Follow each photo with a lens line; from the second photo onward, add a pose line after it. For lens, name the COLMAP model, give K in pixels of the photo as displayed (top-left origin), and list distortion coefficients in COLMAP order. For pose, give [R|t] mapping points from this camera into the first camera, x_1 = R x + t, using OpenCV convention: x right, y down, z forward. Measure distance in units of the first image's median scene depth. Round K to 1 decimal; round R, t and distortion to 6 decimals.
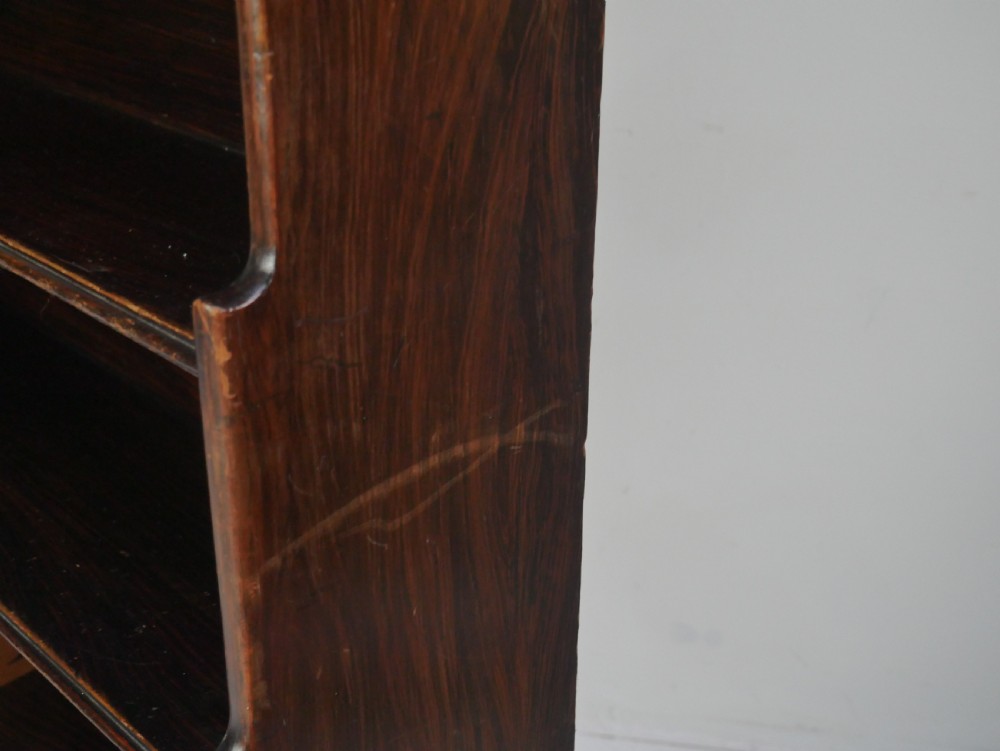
lens RADIAL K [[1307.4, 0, 499.6], [0, 1307.4, 323.5], [0, 0, 1]] dist [0.006278, -0.111778]
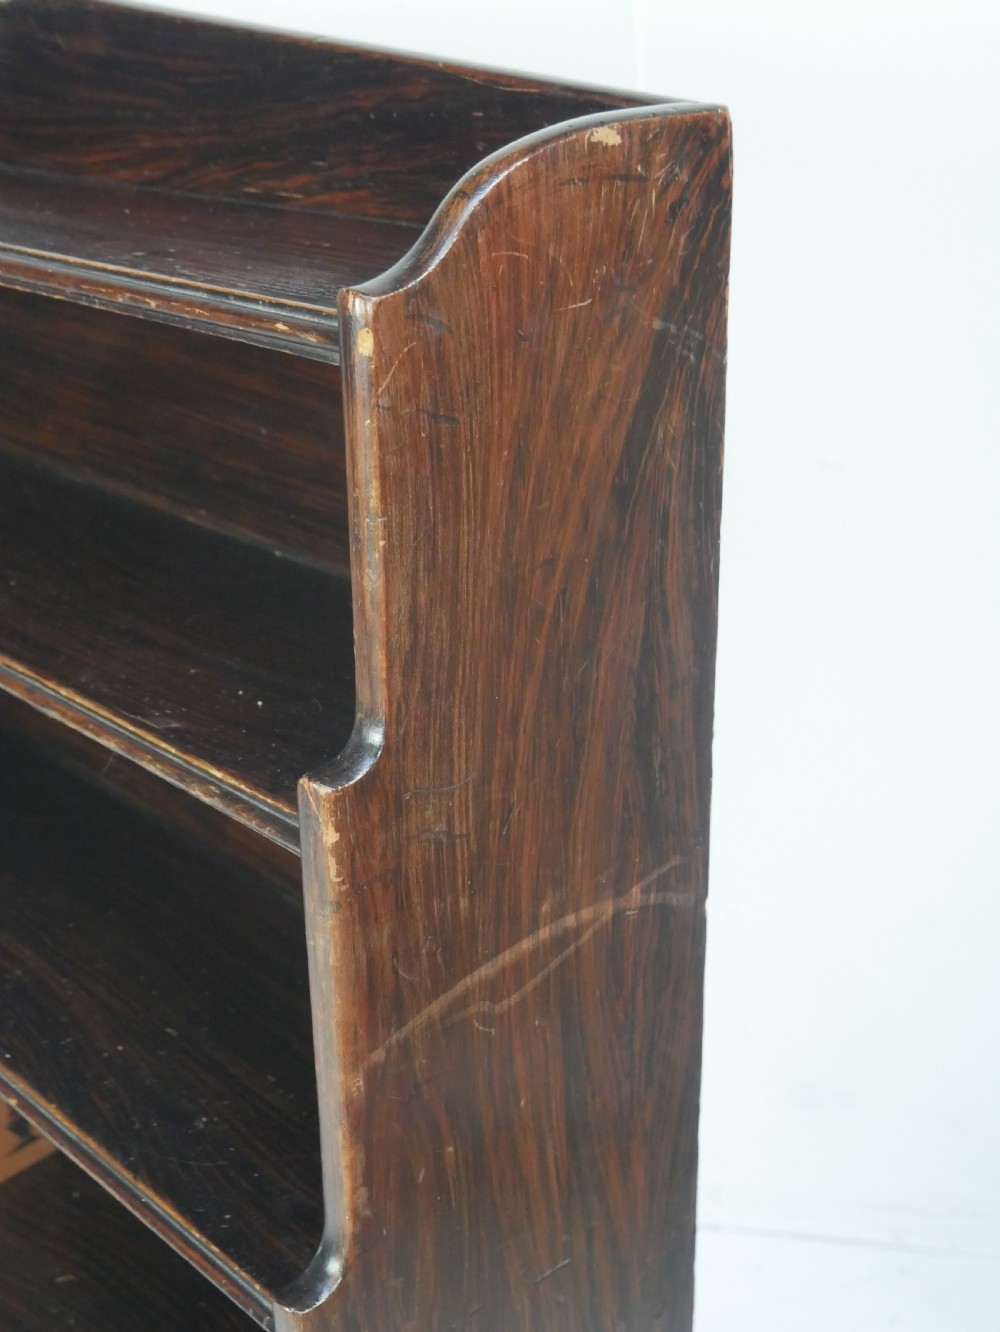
lens RADIAL K [[1741.4, 0, 529.9], [0, 1741.4, 589.2], [0, 0, 1]] dist [0.006278, -0.111778]
pose [[0.999886, -0.015009, -0.001645, -0.058172], [0.014930, 0.999056, -0.040804, -0.087585], [0.002256, 0.040775, 0.999166, -0.216050]]
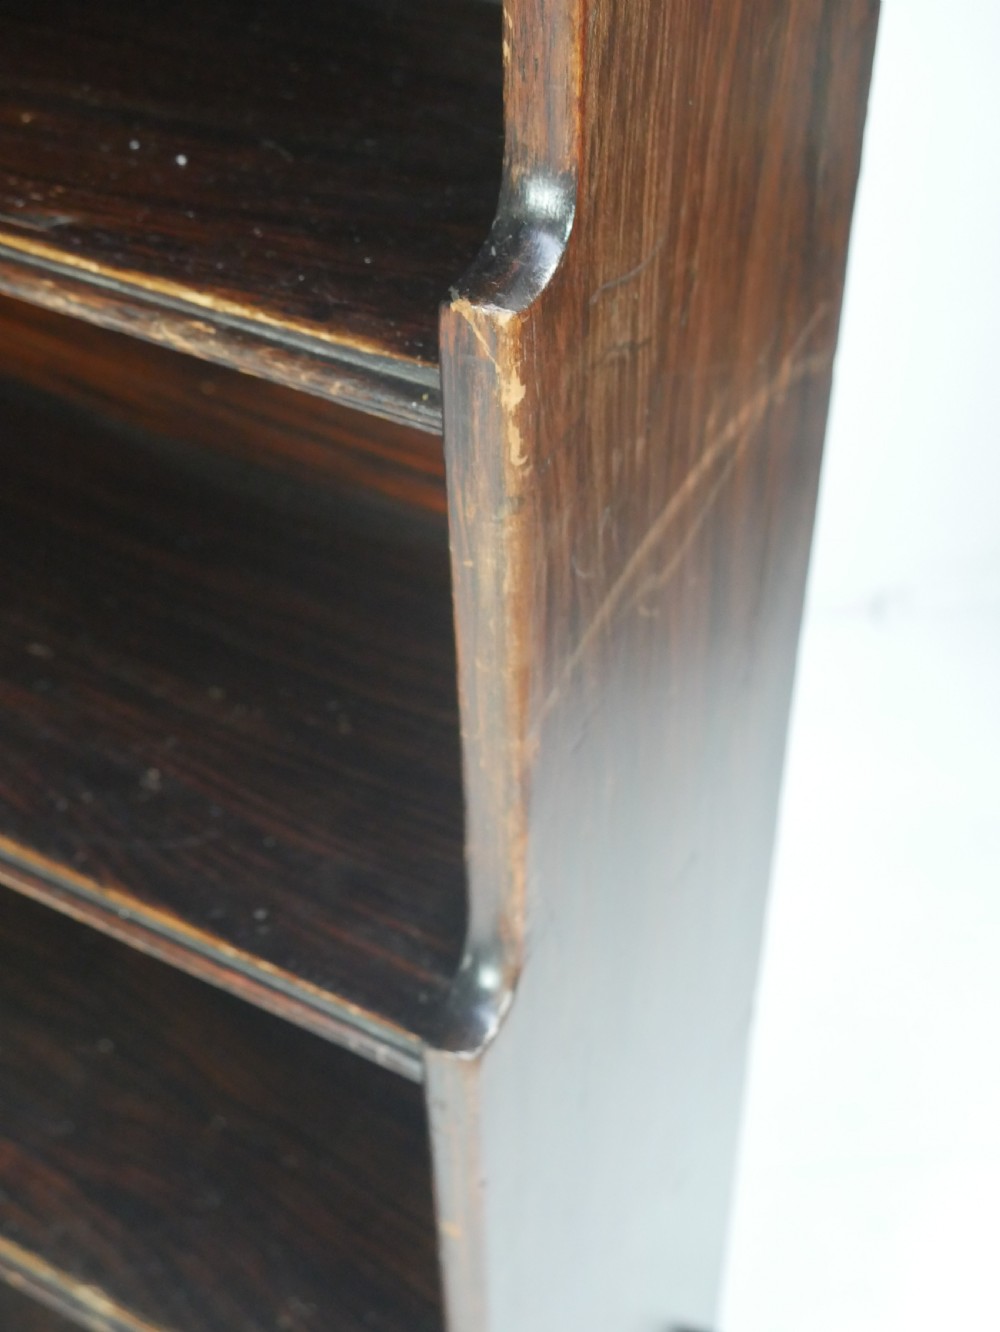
lens RADIAL K [[1820.0, 0, 500.0], [0, 1820.0, 666.0], [0, 0, 1]] dist [-0.000115, -0.044479]
pose [[0.958245, -0.210099, 0.193969, -0.341551], [0.129346, 0.923453, 0.361252, -0.126268], [-0.255021, -0.321079, 0.912071, 0.255873]]
